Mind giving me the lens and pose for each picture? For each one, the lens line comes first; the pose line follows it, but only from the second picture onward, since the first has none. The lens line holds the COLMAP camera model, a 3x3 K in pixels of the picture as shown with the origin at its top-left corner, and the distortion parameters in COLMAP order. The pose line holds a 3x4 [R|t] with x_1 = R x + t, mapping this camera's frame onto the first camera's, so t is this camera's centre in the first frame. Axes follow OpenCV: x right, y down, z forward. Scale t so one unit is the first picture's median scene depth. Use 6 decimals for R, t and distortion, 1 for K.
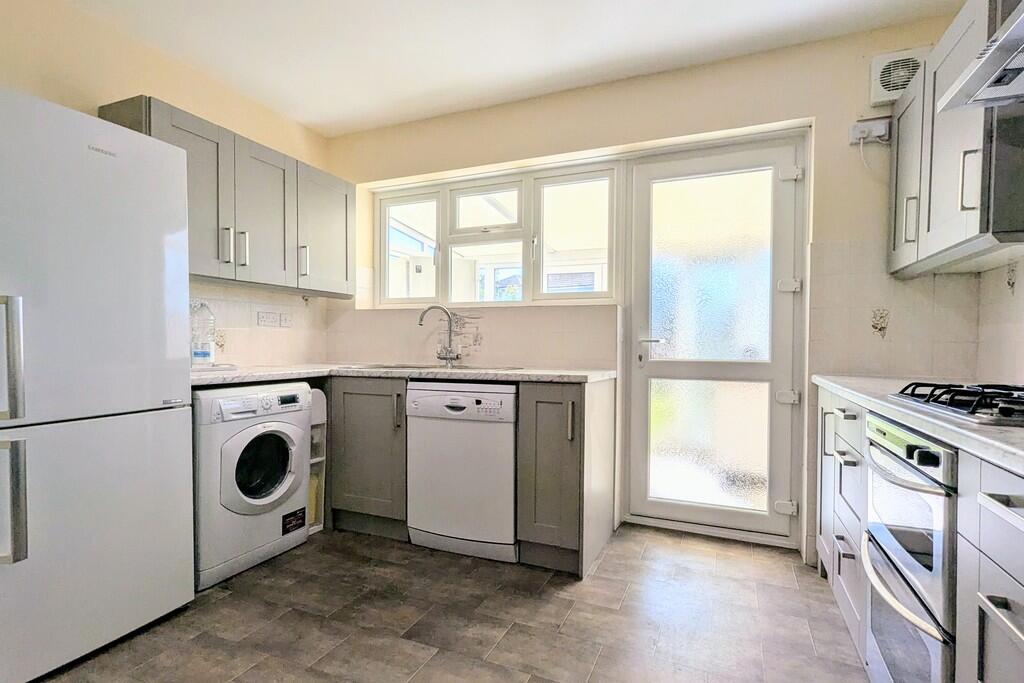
lens RADIAL K [[401.5, 0, 511.5], [0, 401.5, 345.5], [0, 0, 1]] dist [0.003247, 0.000490]
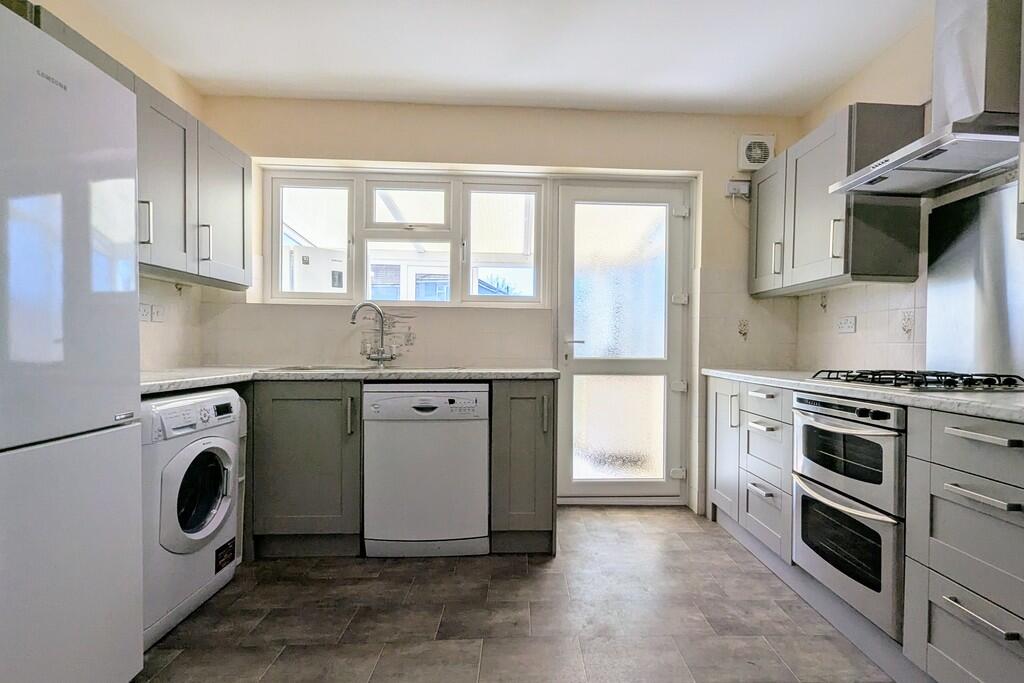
lens RADIAL K [[401.5, 0, 506.7], [0, 401.5, 345.1], [0, 0, 1]] dist [0.003247, 0.000490]
pose [[0.933668, 0.002632, 0.358131, -0.291956], [-0.001569, 0.999993, -0.003257, 0.002413], [-0.358137, 0.002479, 0.933666, 0.007840]]
